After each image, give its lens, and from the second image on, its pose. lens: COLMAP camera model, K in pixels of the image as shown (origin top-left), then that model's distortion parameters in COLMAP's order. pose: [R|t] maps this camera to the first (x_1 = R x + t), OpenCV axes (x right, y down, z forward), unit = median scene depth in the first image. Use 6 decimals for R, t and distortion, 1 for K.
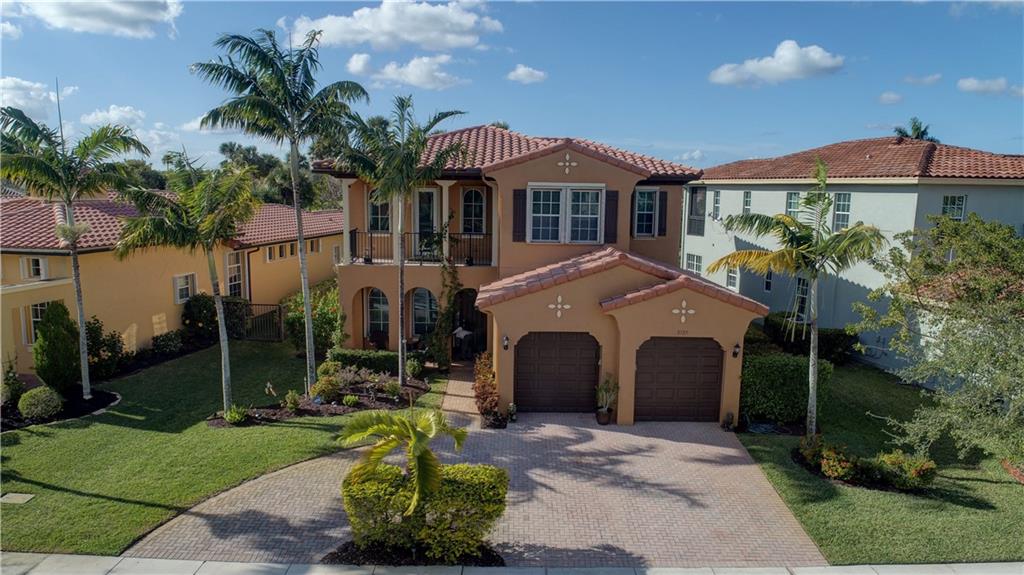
lens RADIAL K [[684.9, 0, 512.0], [0, 684.9, 287.5], [0, 0, 1]] dist [-0.004344, 0.000599]
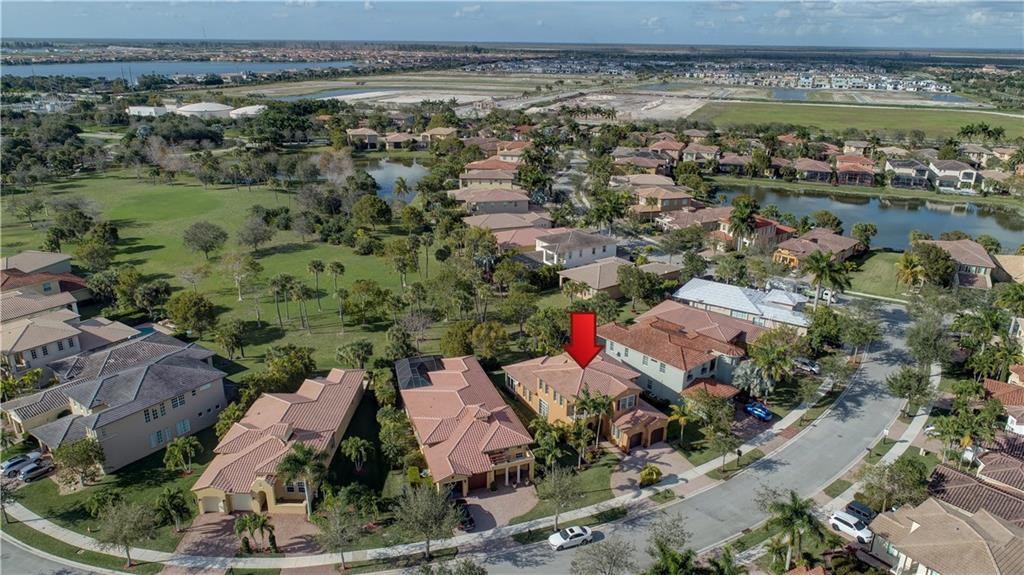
lens RADIAL K [[684.9, 0, 512.0], [0, 684.9, 287.5], [0, 0, 1]] dist [-0.004344, 0.000599]
pose [[0.870990, -0.173930, 0.459482, -2.601563], [0.074749, 0.971264, 0.225964, -1.984887], [-0.485581, -0.162467, 0.858962, -2.435793]]
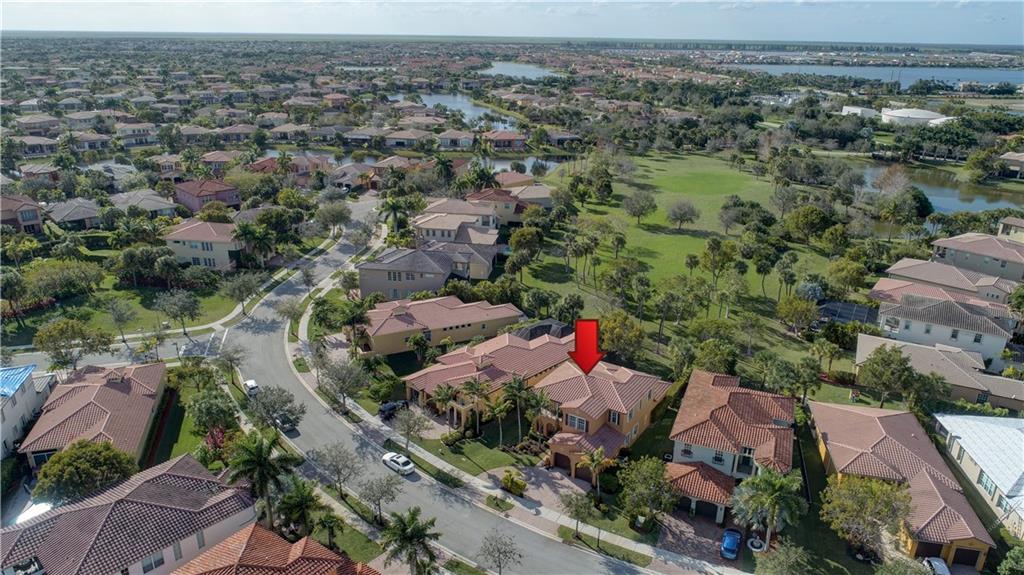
lens RADIAL K [[684.9, 0, 512.0], [0, 684.9, 287.5], [0, 0, 1]] dist [-0.004344, 0.000599]
pose [[0.831464, 0.188867, -0.522491, 1.821445], [-0.081046, 0.971617, 0.222243, -1.853215], [0.549636, -0.142441, 0.823171, -2.569309]]
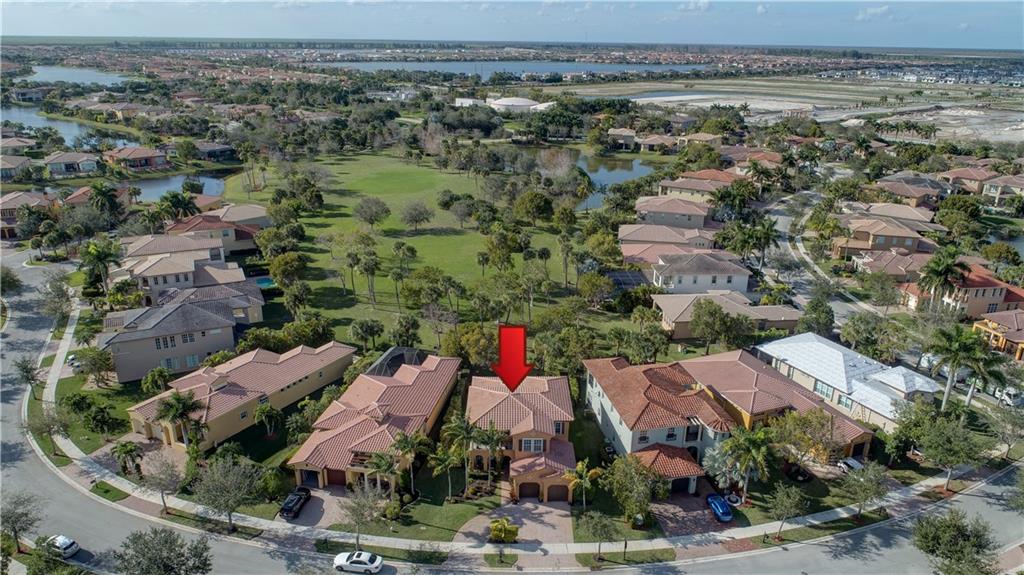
lens RADIAL K [[684.9, 0, 512.0], [0, 684.9, 287.5], [0, 0, 1]] dist [-0.004344, 0.000599]
pose [[0.999995, -0.002716, -0.001673, -0.028857], [0.002998, 0.979429, 0.201769, -1.834219], [0.001090, -0.201773, 0.979432, -2.698611]]
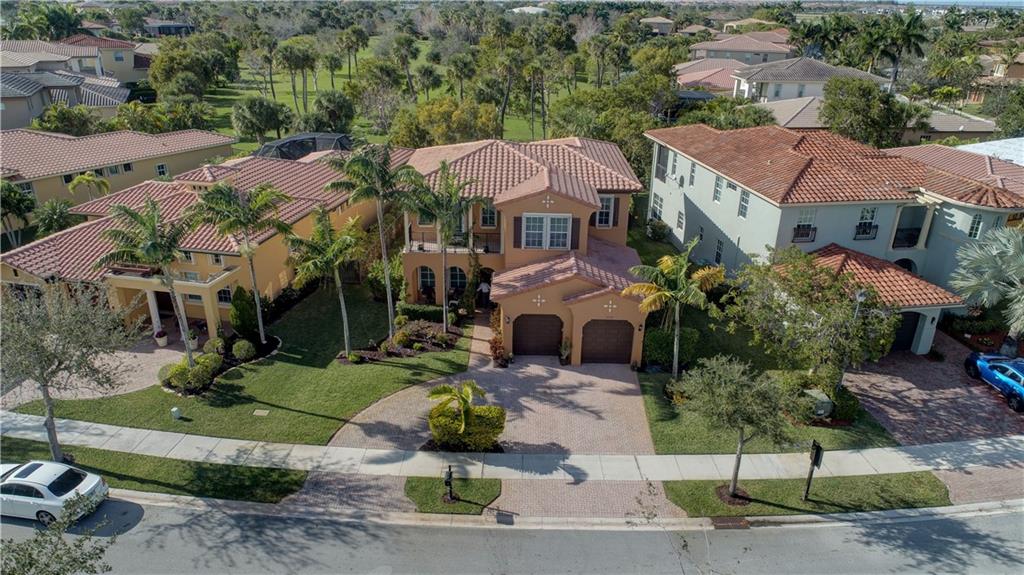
lens RADIAL K [[684.9, 0, 512.0], [0, 684.9, 287.5], [0, 0, 1]] dist [-0.004344, 0.000599]
pose [[0.999712, 0.009378, -0.022074, 0.036241], [-0.003465, 0.967205, 0.253972, -0.407922], [0.023732, -0.253822, 0.966960, -0.605371]]
